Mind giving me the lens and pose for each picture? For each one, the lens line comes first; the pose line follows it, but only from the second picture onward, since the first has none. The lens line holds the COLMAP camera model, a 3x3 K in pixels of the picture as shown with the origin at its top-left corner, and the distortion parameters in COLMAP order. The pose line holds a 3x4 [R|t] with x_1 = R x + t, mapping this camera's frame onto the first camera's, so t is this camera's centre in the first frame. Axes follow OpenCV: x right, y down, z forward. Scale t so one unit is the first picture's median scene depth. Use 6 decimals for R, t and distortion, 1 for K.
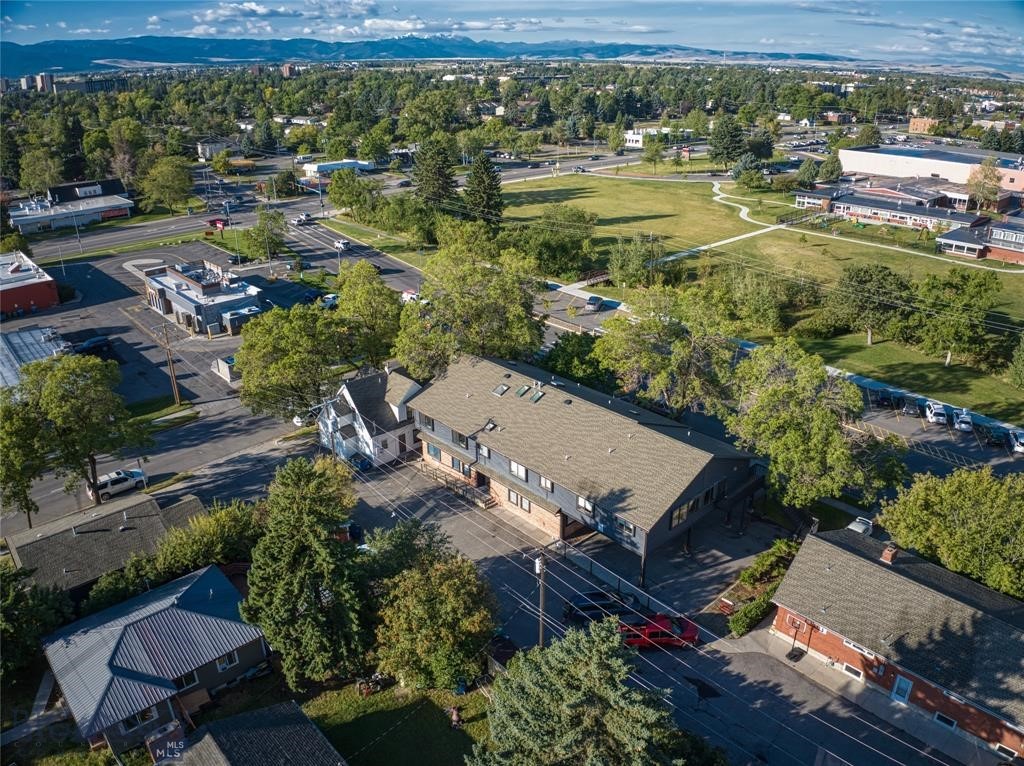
lens RADIAL K [[769.6, 0, 512.0], [0, 769.6, 383.0], [0, 0, 1]] dist [-0.125462, -0.001037]
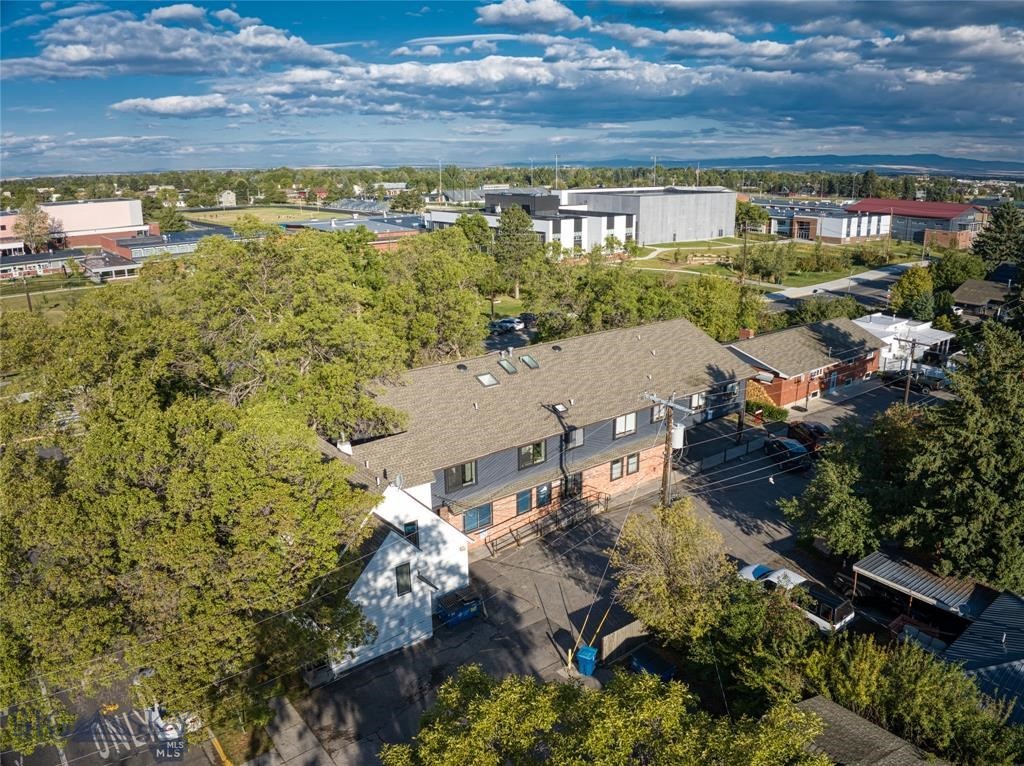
lens RADIAL K [[746.7, 0, 516.2], [0, 746.7, 380.7], [0, 0, 1]] dist [-0.110504, -0.007694]
pose [[0.056600, -0.265637, 0.962410, -0.626766], [0.393929, 0.891691, 0.222950, -0.124220], [-0.917396, 0.366503, 0.155112, 0.839840]]
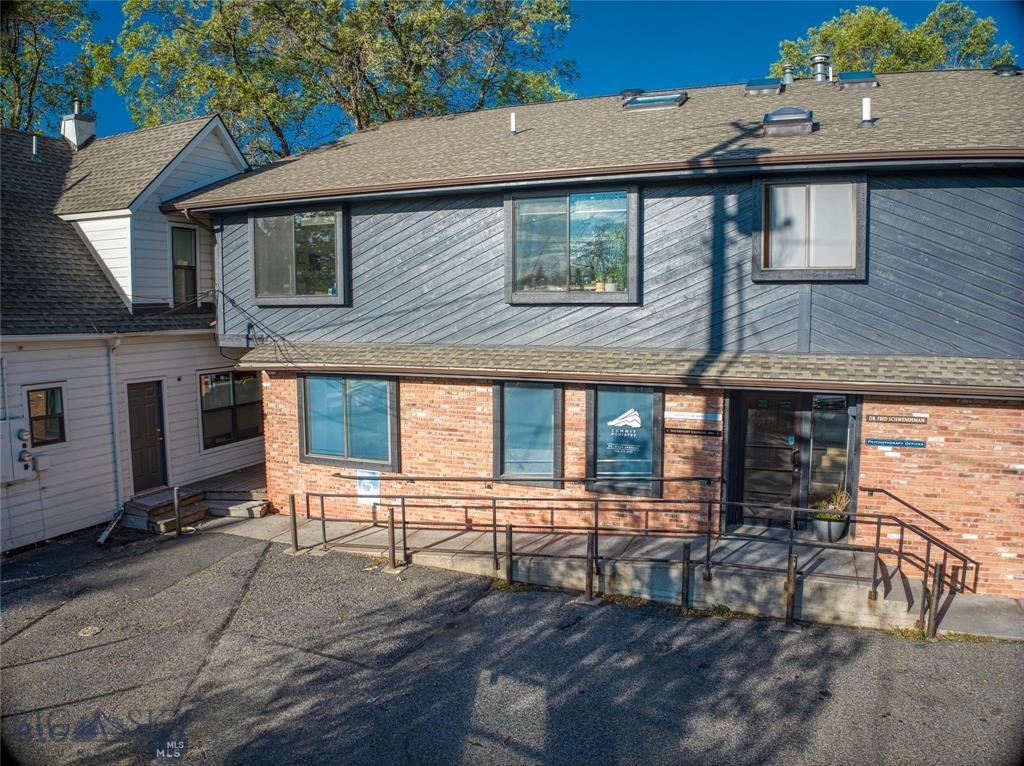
lens RADIAL K [[724.4, 0, 512.0], [0, 724.4, 373.3], [0, 0, 1]] dist [-0.113748, -0.008605]
pose [[0.903143, -0.030261, 0.428271, -0.138559], [0.164354, 0.945898, -0.279757, 0.130269], [-0.396636, 0.323049, 0.859255, 0.828787]]
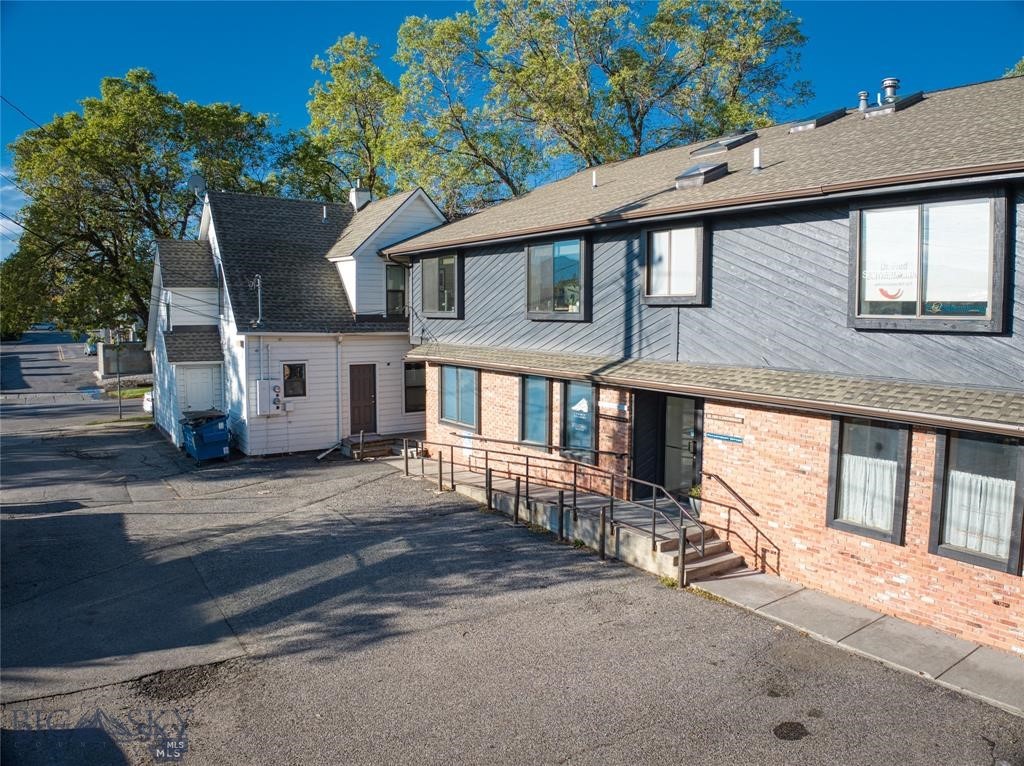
lens RADIAL K [[746.7, 0, 516.2], [0, 746.7, 380.7], [0, 0, 1]] dist [-0.110504, -0.007694]
pose [[0.989109, 0.031838, -0.143700, -0.044524], [-0.075458, 0.947945, -0.309364, 0.160212], [0.126370, 0.316838, 0.940023, 0.751104]]
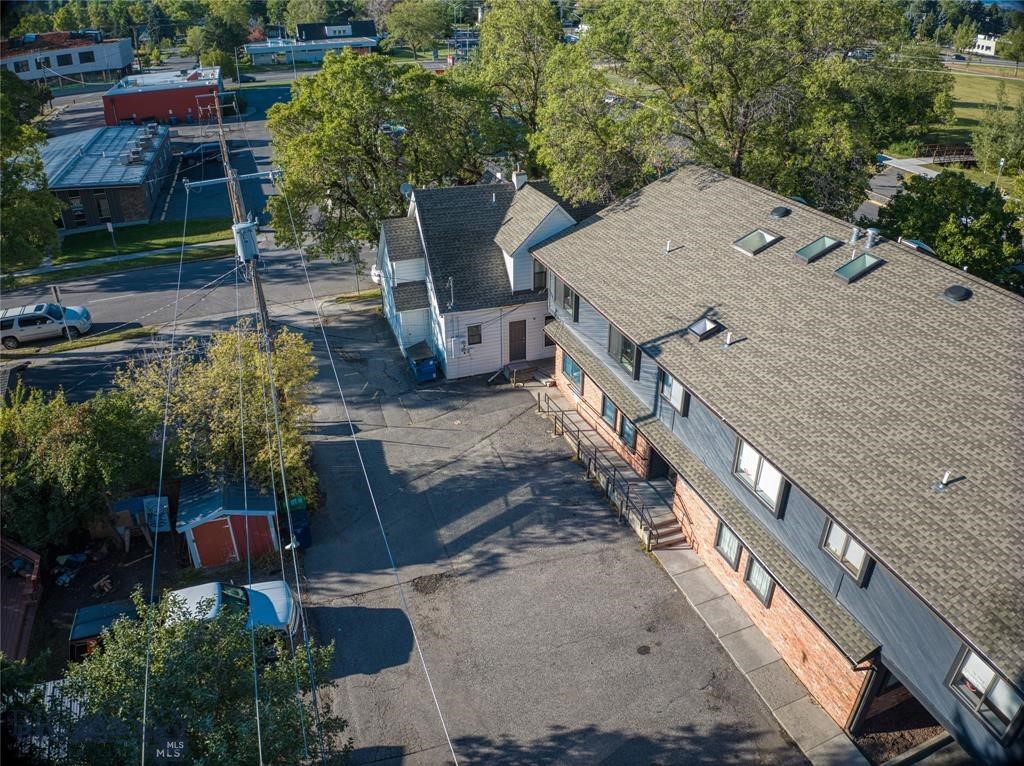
lens RADIAL K [[724.4, 0, 512.0], [0, 724.4, 373.3], [0, 0, 1]] dist [-0.113748, -0.008605]
pose [[0.921697, 0.189877, -0.338262, 0.004743], [-0.156887, 0.979977, 0.122604, 0.046243], [0.354768, -0.059935, 0.933031, 0.604045]]
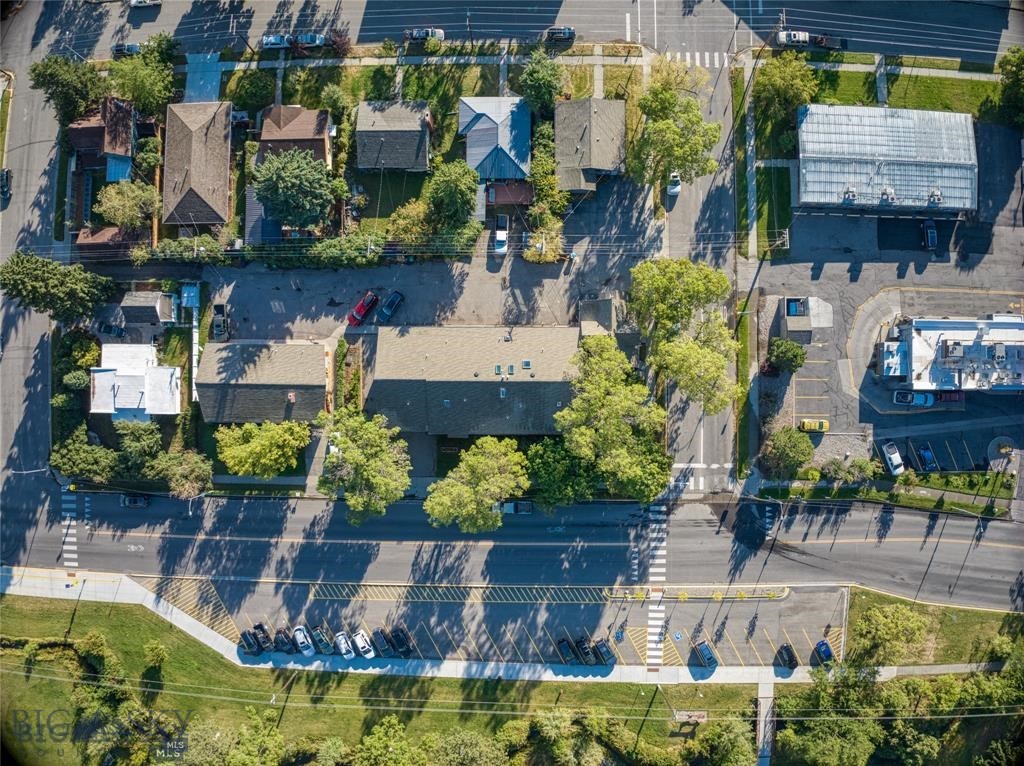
lens RADIAL K [[746.7, 0, 516.2], [0, 746.7, 380.7], [0, 0, 1]] dist [-0.110504, -0.007694]
pose [[-0.664184, 0.747086, 0.026860, -0.028851], [-0.281117, -0.282893, 0.917030, -1.294185], [0.692699, 0.601526, 0.397912, 0.406196]]
